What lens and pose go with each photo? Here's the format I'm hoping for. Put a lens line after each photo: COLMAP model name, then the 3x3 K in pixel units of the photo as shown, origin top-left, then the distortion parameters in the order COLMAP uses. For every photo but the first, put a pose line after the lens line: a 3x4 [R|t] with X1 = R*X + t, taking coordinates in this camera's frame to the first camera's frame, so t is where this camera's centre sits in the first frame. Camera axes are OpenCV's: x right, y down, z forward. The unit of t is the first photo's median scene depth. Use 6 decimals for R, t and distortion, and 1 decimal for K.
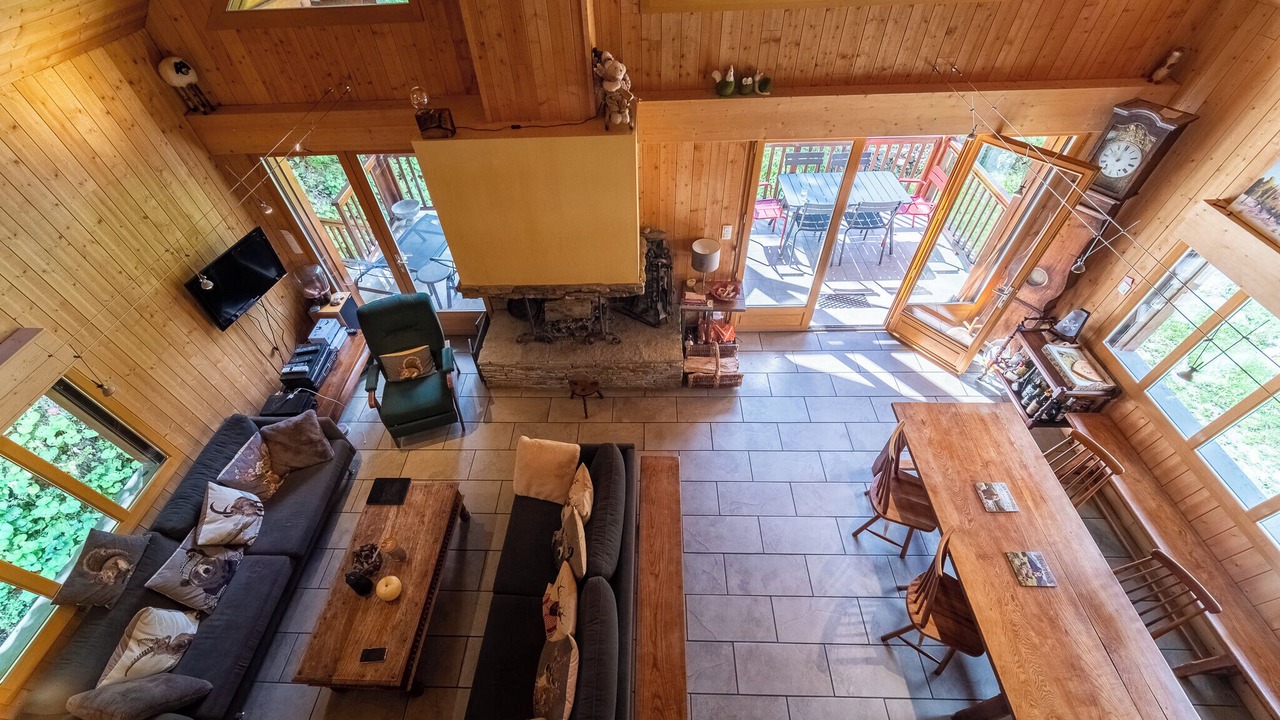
lens RADIAL K [[499.3, 0, 631.0], [0, 499.3, 365.3], [0, 0, 1]] dist [0.000256, 0.000168]
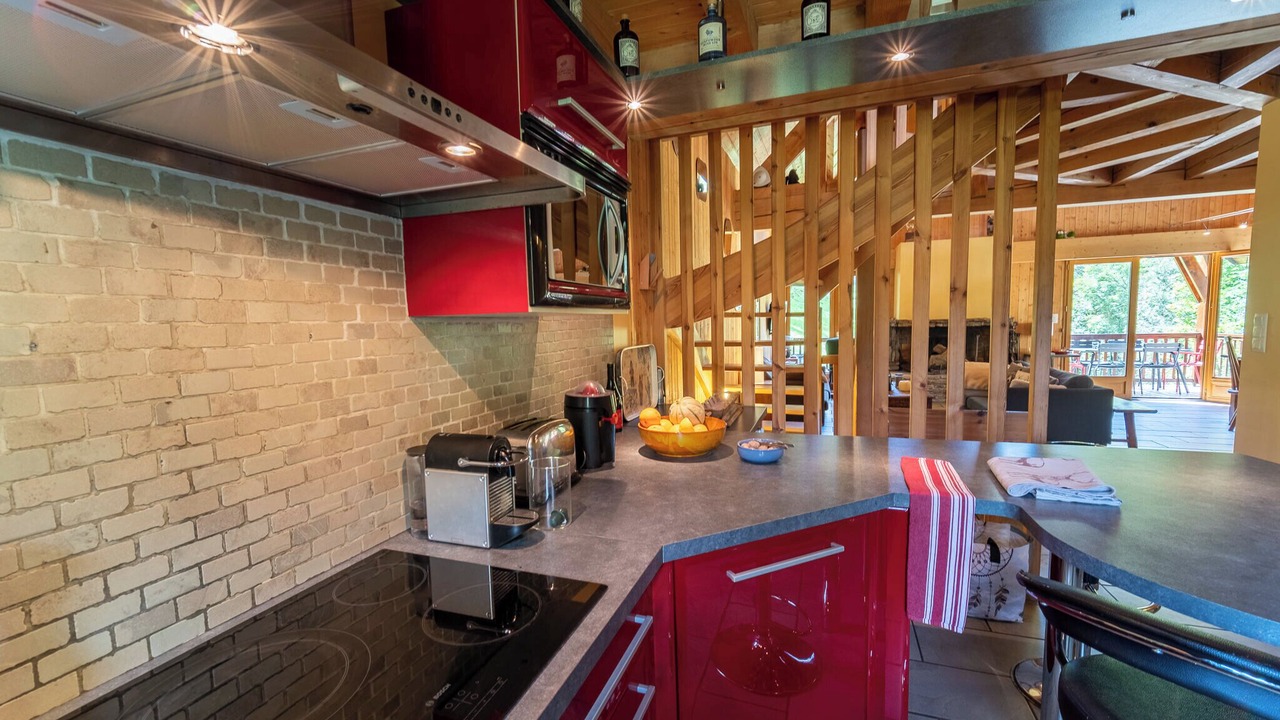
lens RADIAL K [[516.1, 0, 640.0], [0, 516.1, 360.0], [0, 0, 1]] dist [-0.000747, 0.000095]
pose [[0.947358, 0.036816, -0.318052, -0.730798], [-0.243021, 0.729428, -0.639434, 1.631258], [0.208455, 0.683066, 0.699976, -0.531281]]
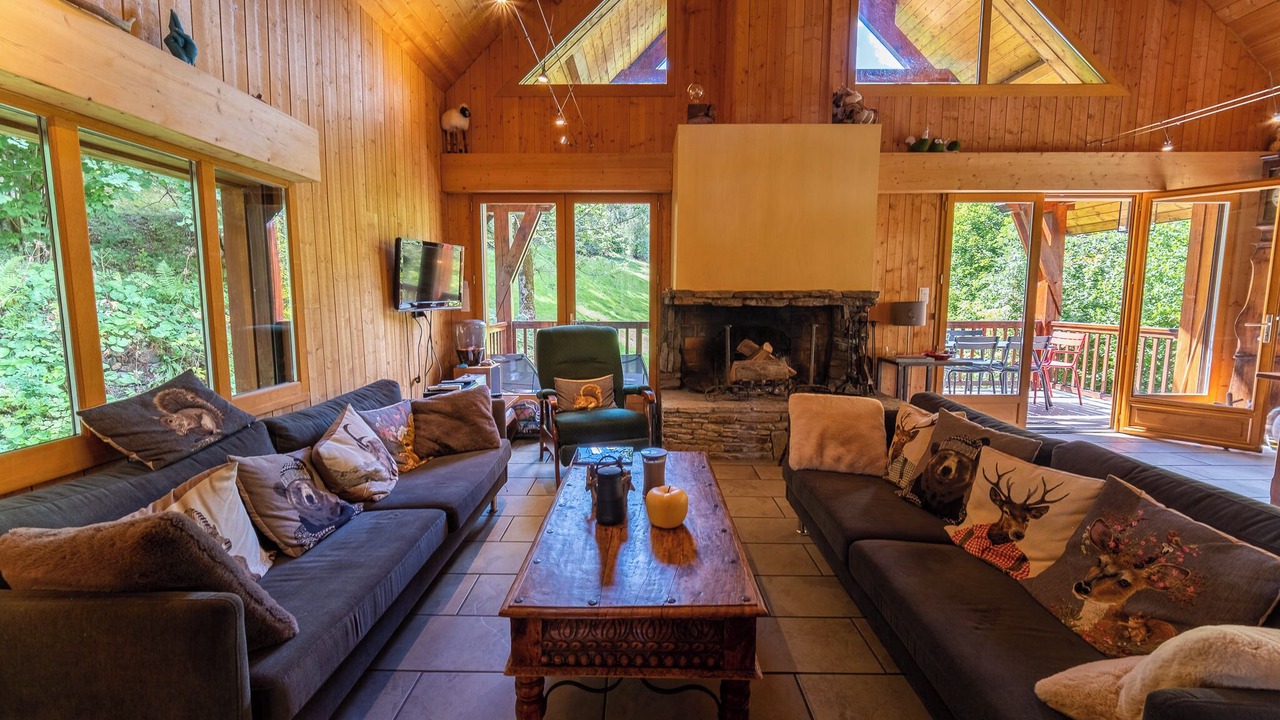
lens RADIAL K [[516.1, 0, 640.0], [0, 516.1, 360.0], [0, 0, 1]] dist [-0.000747, 0.000095]
pose [[0.999137, 0.033764, 0.024178, -0.479324], [-0.009439, 0.751612, -0.659538, 0.624950], [-0.040441, 0.658741, 0.751282, 0.436184]]
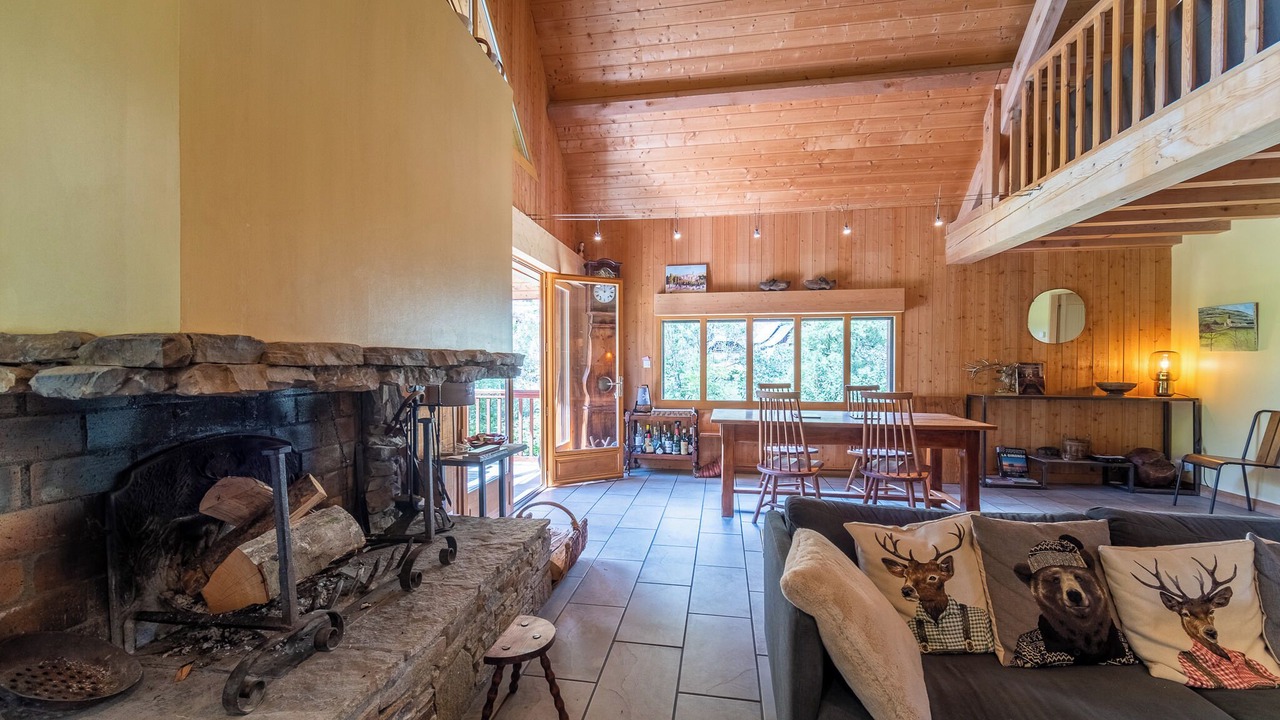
lens RADIAL K [[516.1, 0, 640.0], [0, 516.1, 360.0], [0, 0, 1]] dist [-0.000747, 0.000095]
pose [[0.136502, 0.044844, 0.989624, -0.600447], [0.730839, 0.669830, -0.131160, 0.027599], [-0.668761, 0.741159, 0.058659, 0.974870]]
